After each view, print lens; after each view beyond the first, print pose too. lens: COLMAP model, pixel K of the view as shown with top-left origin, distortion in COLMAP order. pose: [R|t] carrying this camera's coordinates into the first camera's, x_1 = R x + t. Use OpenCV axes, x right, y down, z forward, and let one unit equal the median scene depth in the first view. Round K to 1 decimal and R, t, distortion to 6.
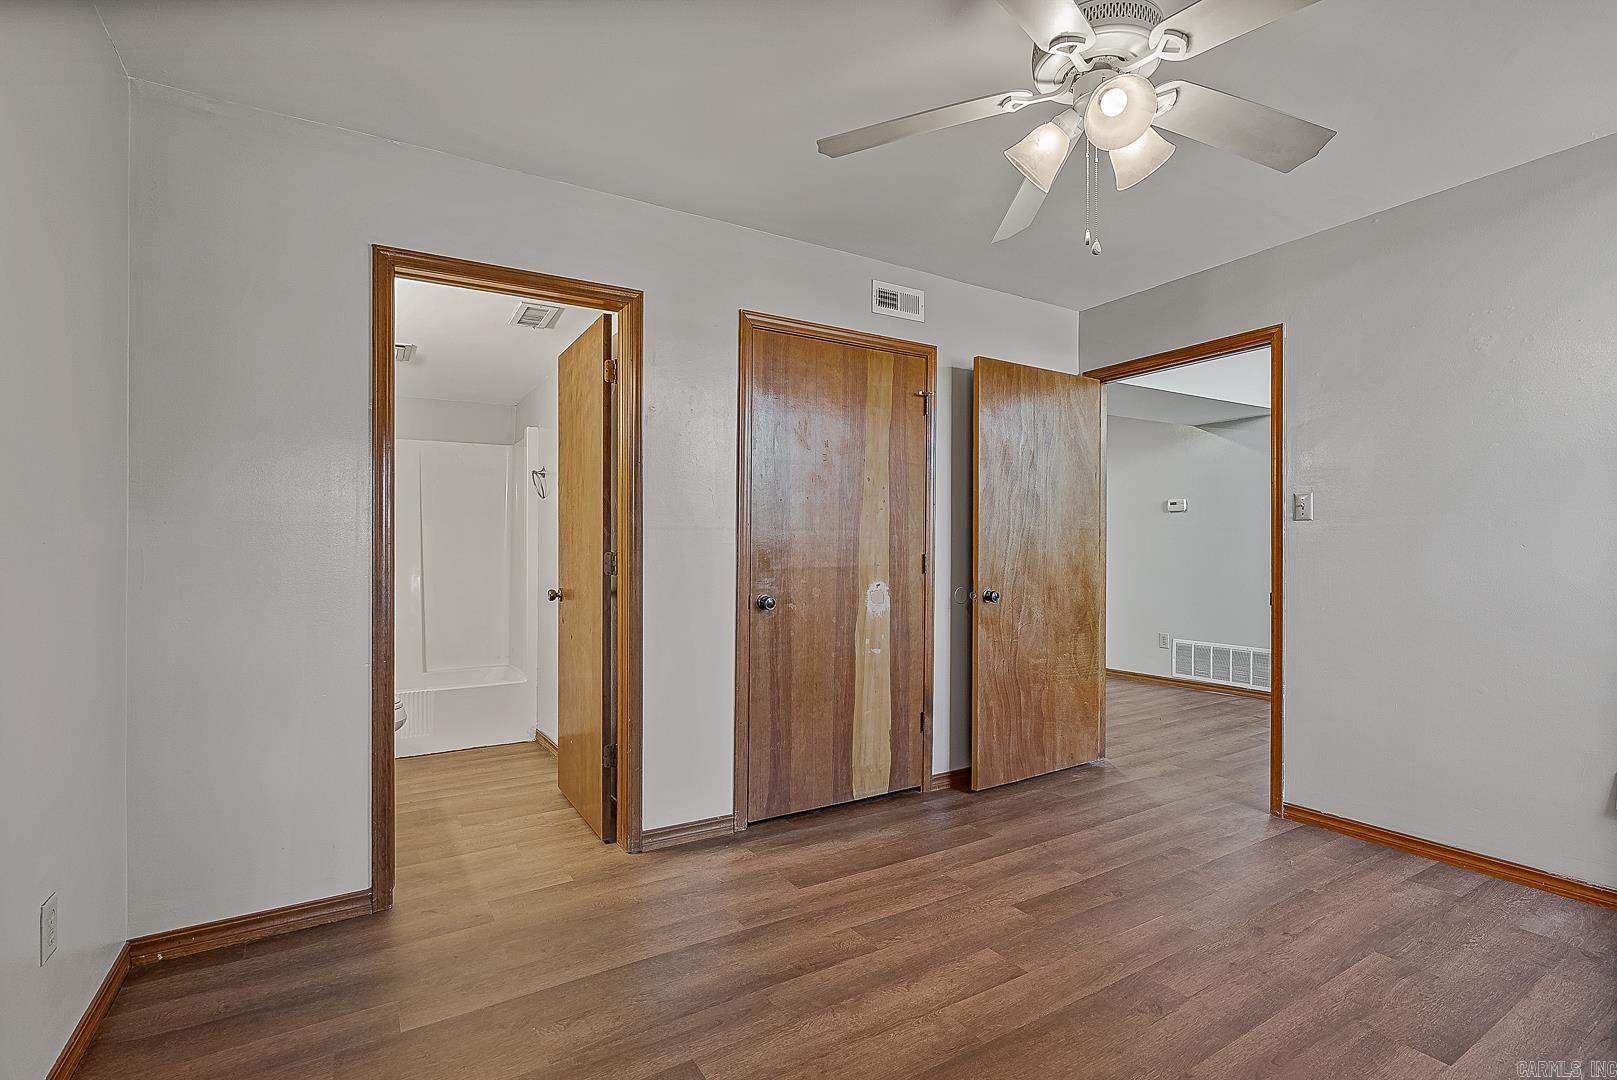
lens RADIAL K [[742.3, 0, 808.5], [0, 742.3, 540.0], [0, 0, 1]] dist [-0.000418, 0.000013]
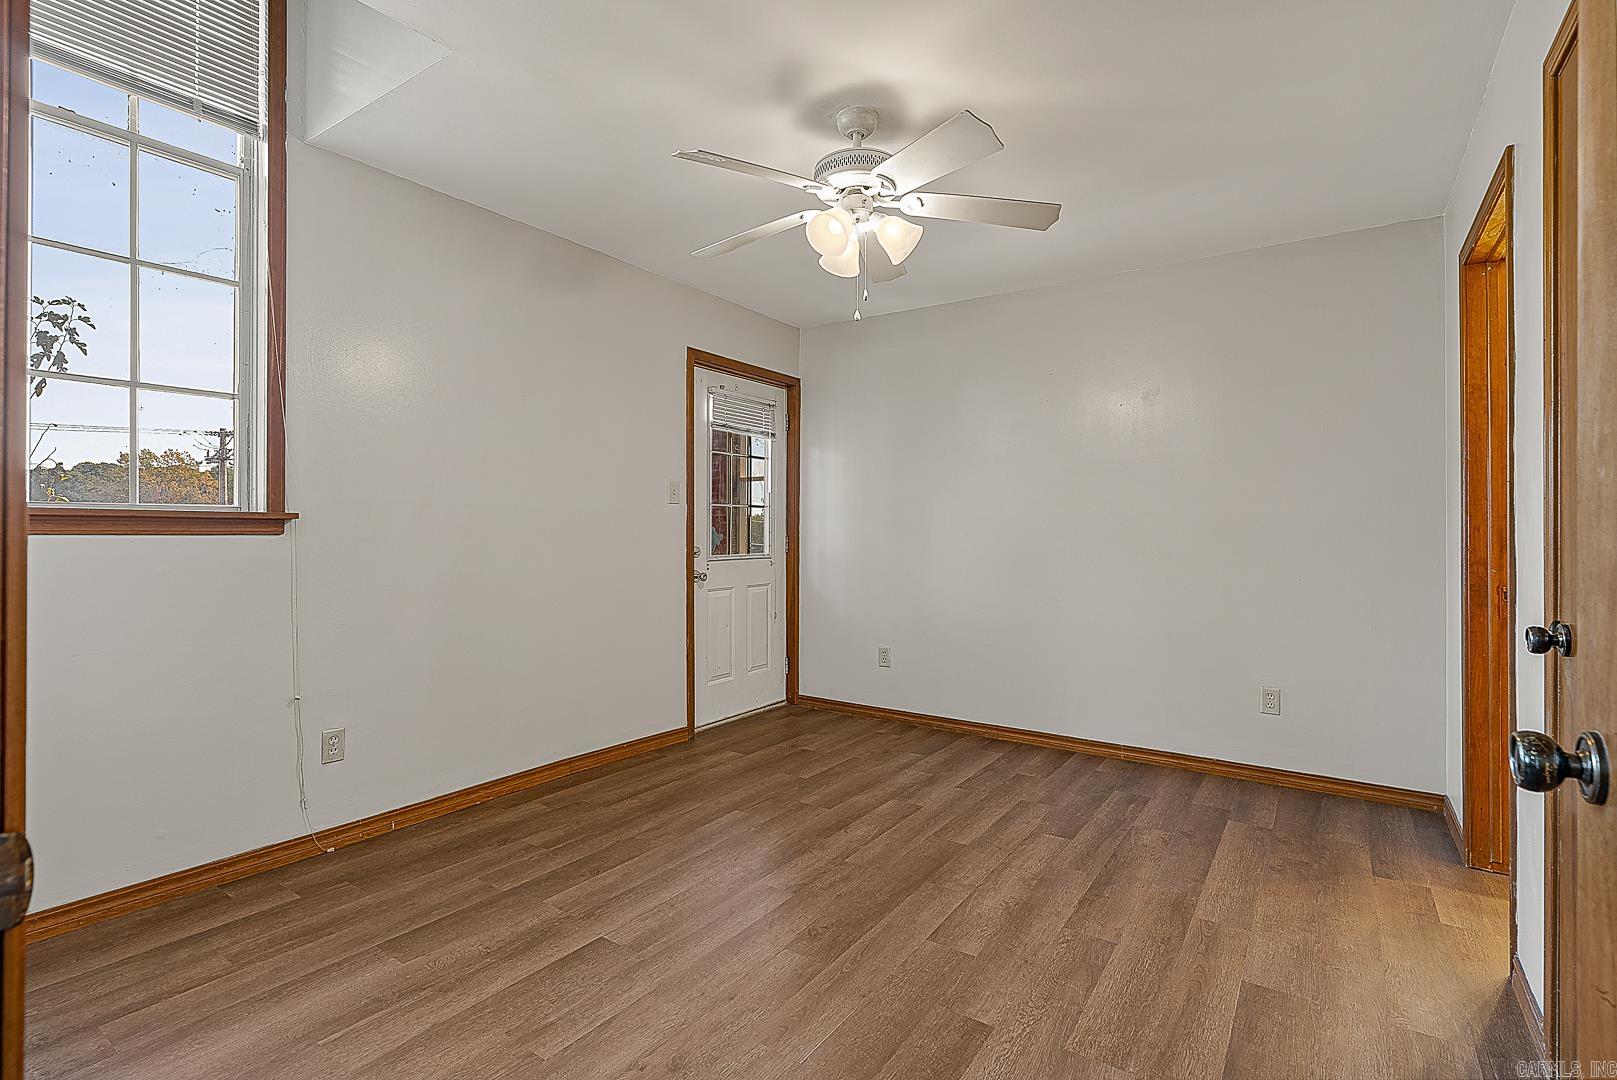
lens RADIAL K [[771.9, 0, 808.5], [0, 771.9, 540.0], [0, 0, 1]] dist [0.000035, -0.000002]
pose [[-0.915161, 0.000930, -0.403088, 0.906413], [0.000211, 0.999998, 0.001829, 0.029208], [0.403089, 0.001588, -0.915159, 1.980655]]
